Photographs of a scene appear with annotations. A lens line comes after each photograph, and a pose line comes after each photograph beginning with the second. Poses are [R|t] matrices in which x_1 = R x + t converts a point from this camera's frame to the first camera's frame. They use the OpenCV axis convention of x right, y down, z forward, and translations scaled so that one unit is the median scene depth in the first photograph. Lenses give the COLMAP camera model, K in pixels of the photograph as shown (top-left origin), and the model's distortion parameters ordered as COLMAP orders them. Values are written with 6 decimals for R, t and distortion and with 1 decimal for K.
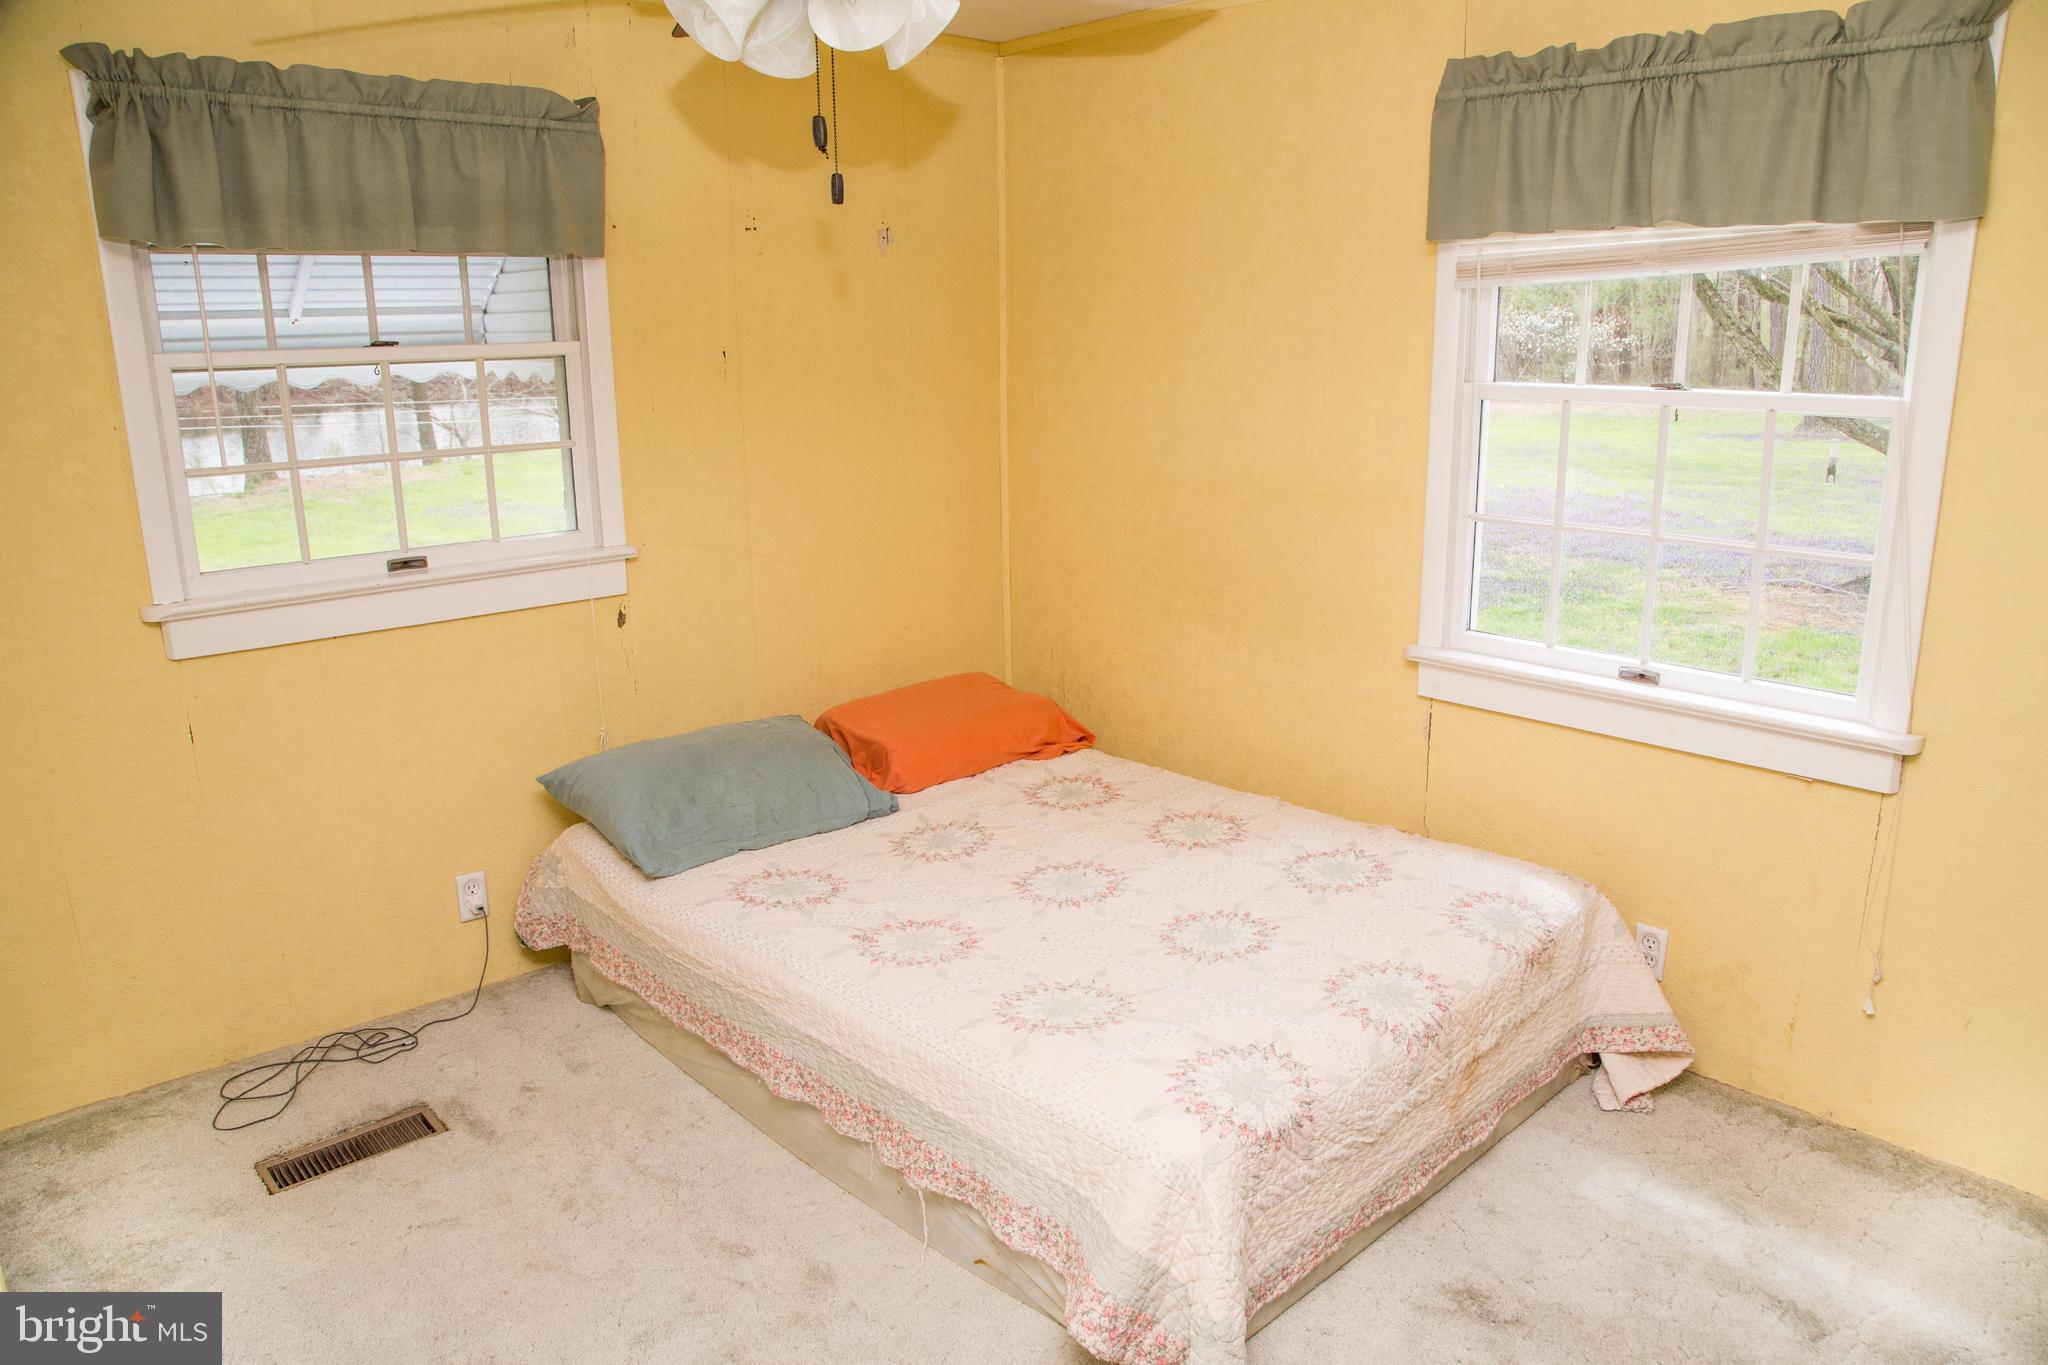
lens RADIAL K [[1487.7, 0, 1008.3], [0, 1487.7, 707.2], [0, 0, 1]] dist [-0.122932, 0.087086]
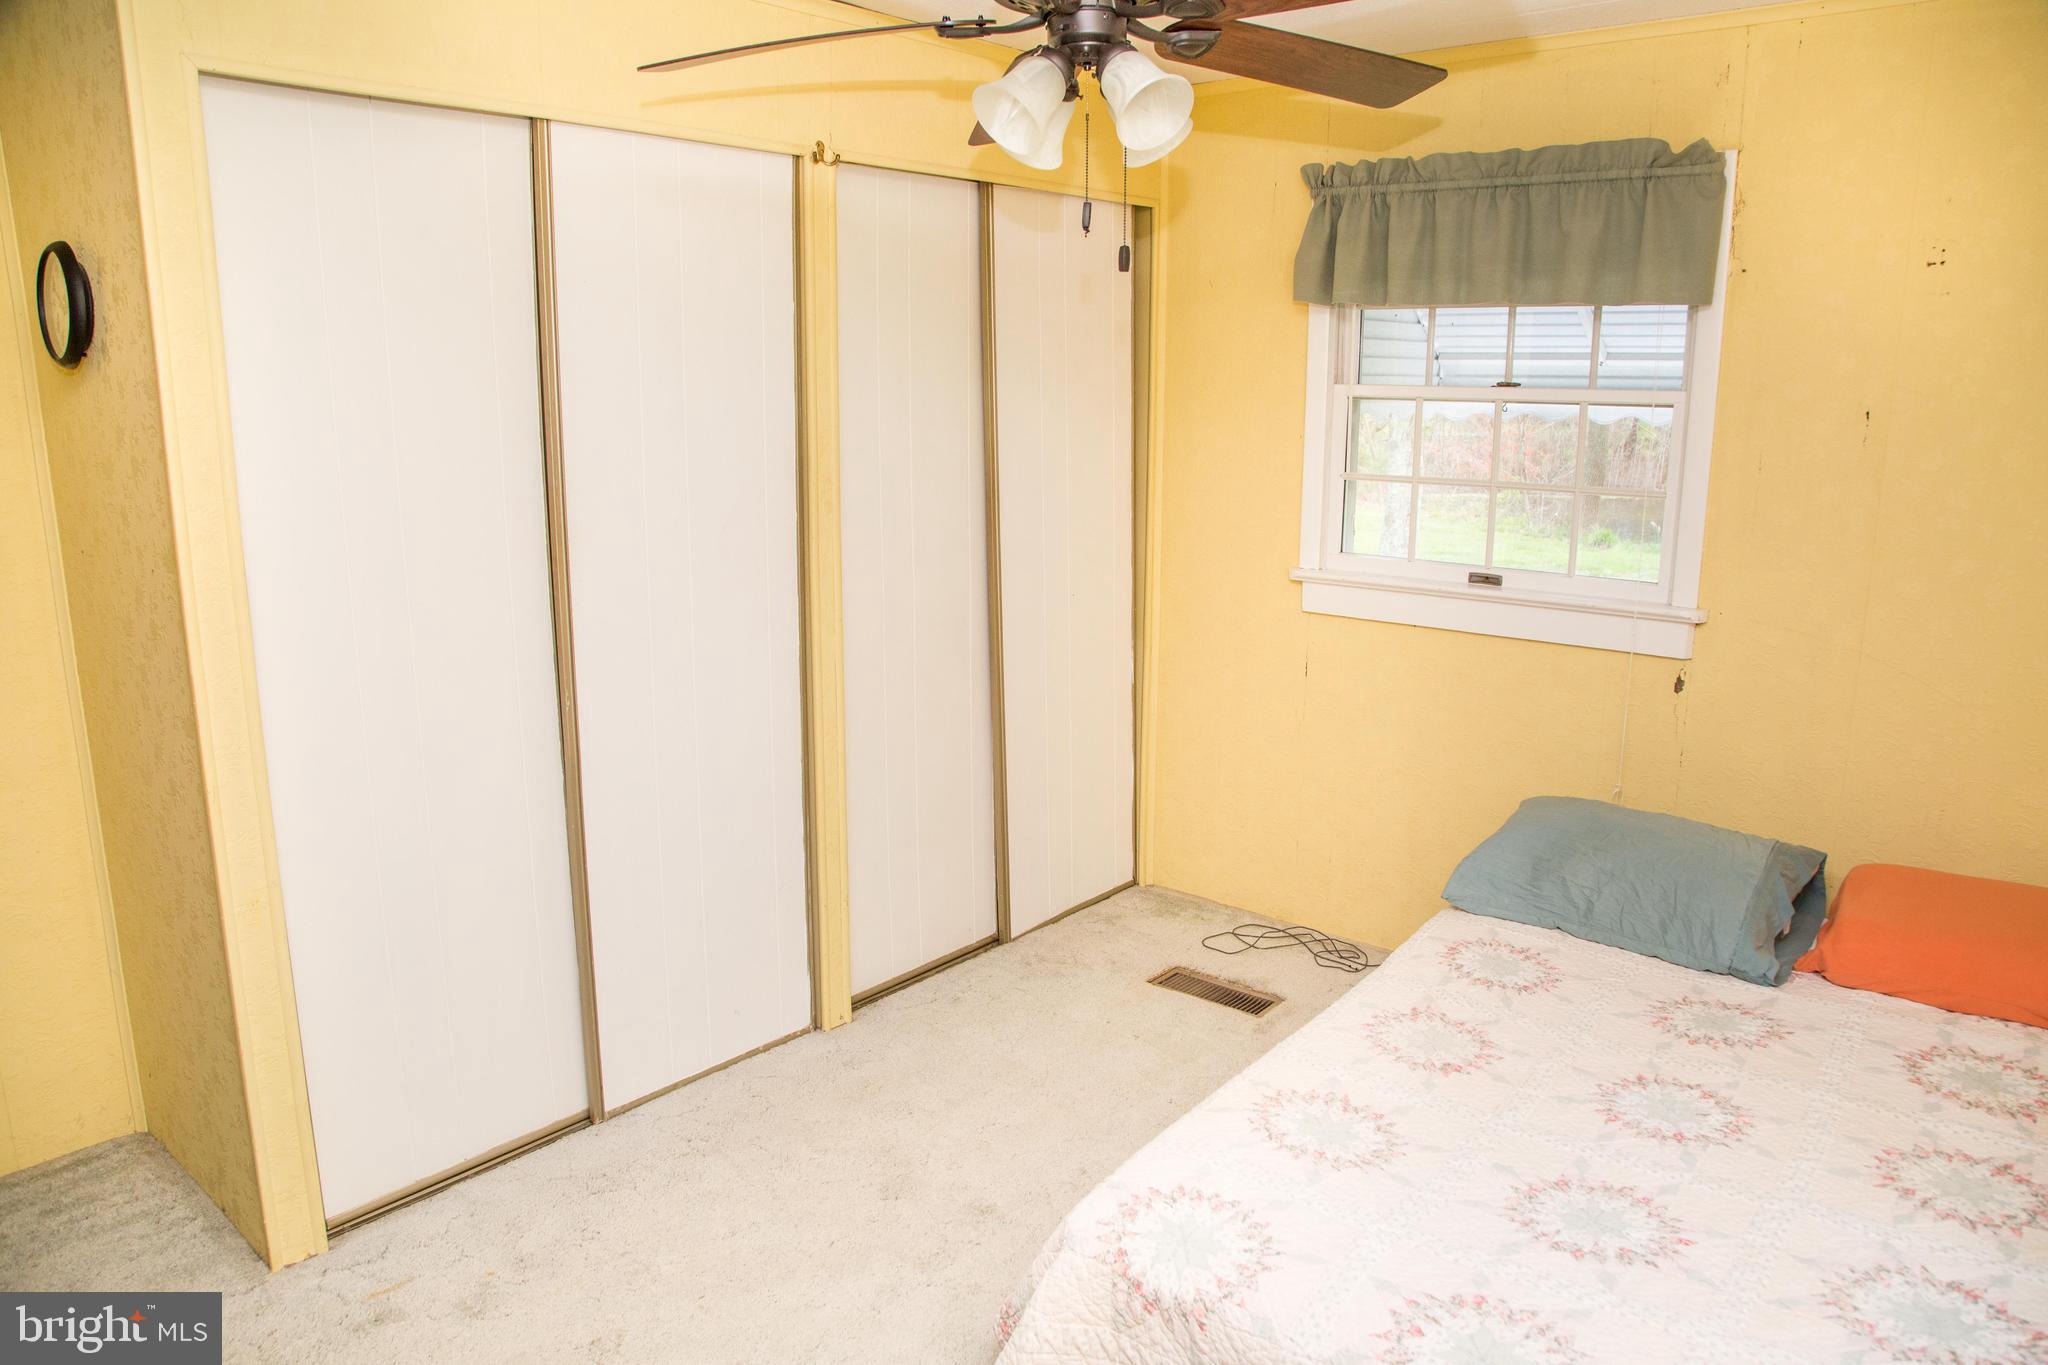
lens RADIAL K [[1445.9, 0, 998.5], [0, 1445.9, 686.8], [0, 0, 1]] dist [-0.104426, 0.071063]
pose [[0.108037, 0.221697, -0.969112, 0.657664], [-0.251507, 0.949202, 0.189104, -0.138267], [0.961807, 0.223308, 0.158307, 0.499819]]
